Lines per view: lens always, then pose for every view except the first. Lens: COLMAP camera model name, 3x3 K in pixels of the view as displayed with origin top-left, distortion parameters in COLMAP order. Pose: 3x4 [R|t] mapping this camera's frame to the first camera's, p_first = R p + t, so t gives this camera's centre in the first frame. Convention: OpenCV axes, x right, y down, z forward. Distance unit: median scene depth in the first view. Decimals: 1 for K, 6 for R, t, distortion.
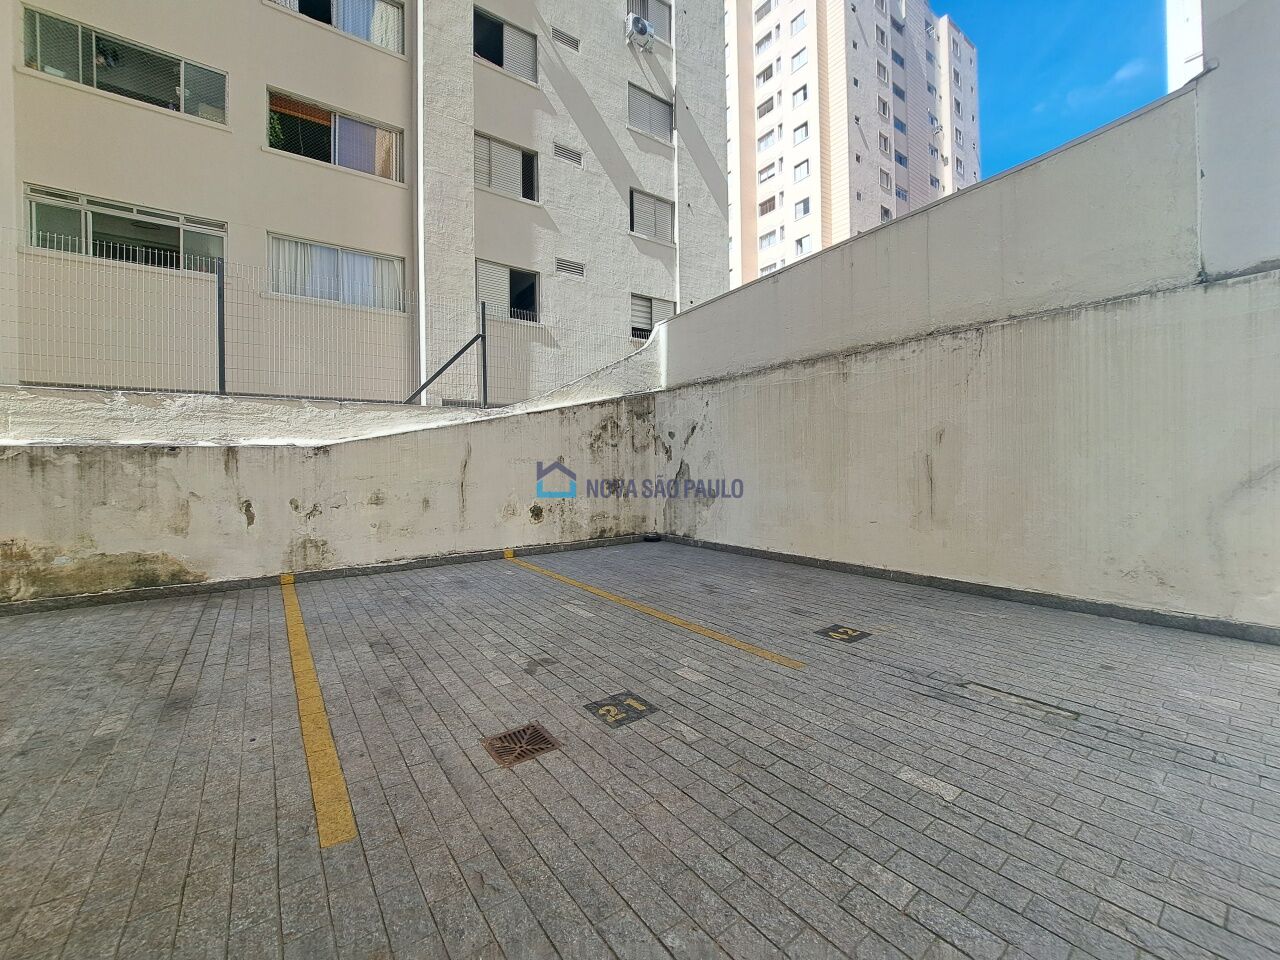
lens RADIAL K [[509.6, 0, 639.6], [0, 509.6, 478.1], [0, 0, 1]] dist [-0.018074, -0.000259]
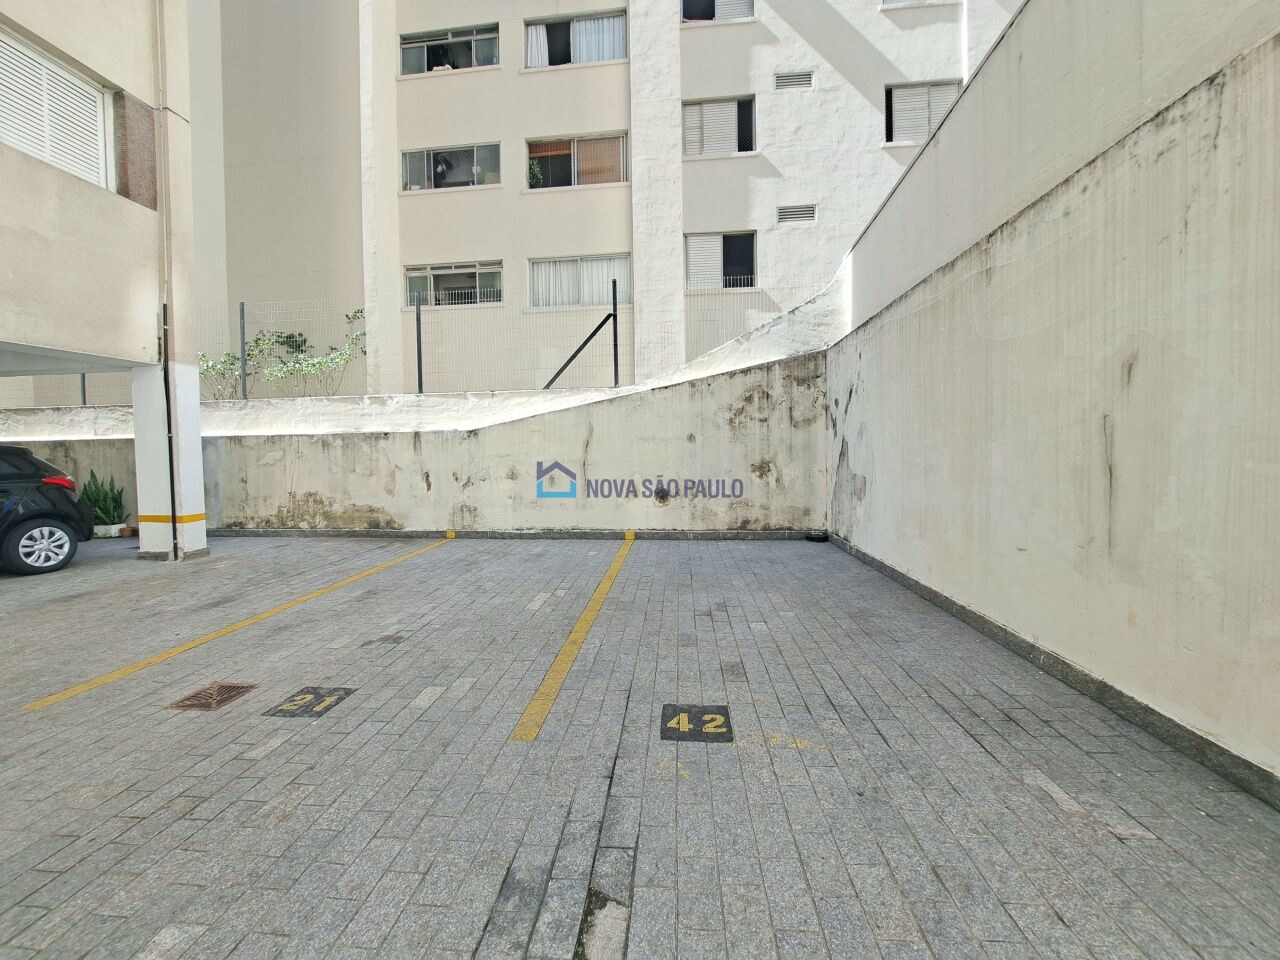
lens RADIAL K [[509.6, 0, 636.4], [0, 509.6, 477.7], [0, 0, 1]] dist [-0.018074, -0.000259]
pose [[0.746346, 0.036457, -0.664559, 0.440615], [-0.012572, 0.999093, 0.040690, -0.001966], [0.665439, -0.022014, 0.746127, 0.309650]]
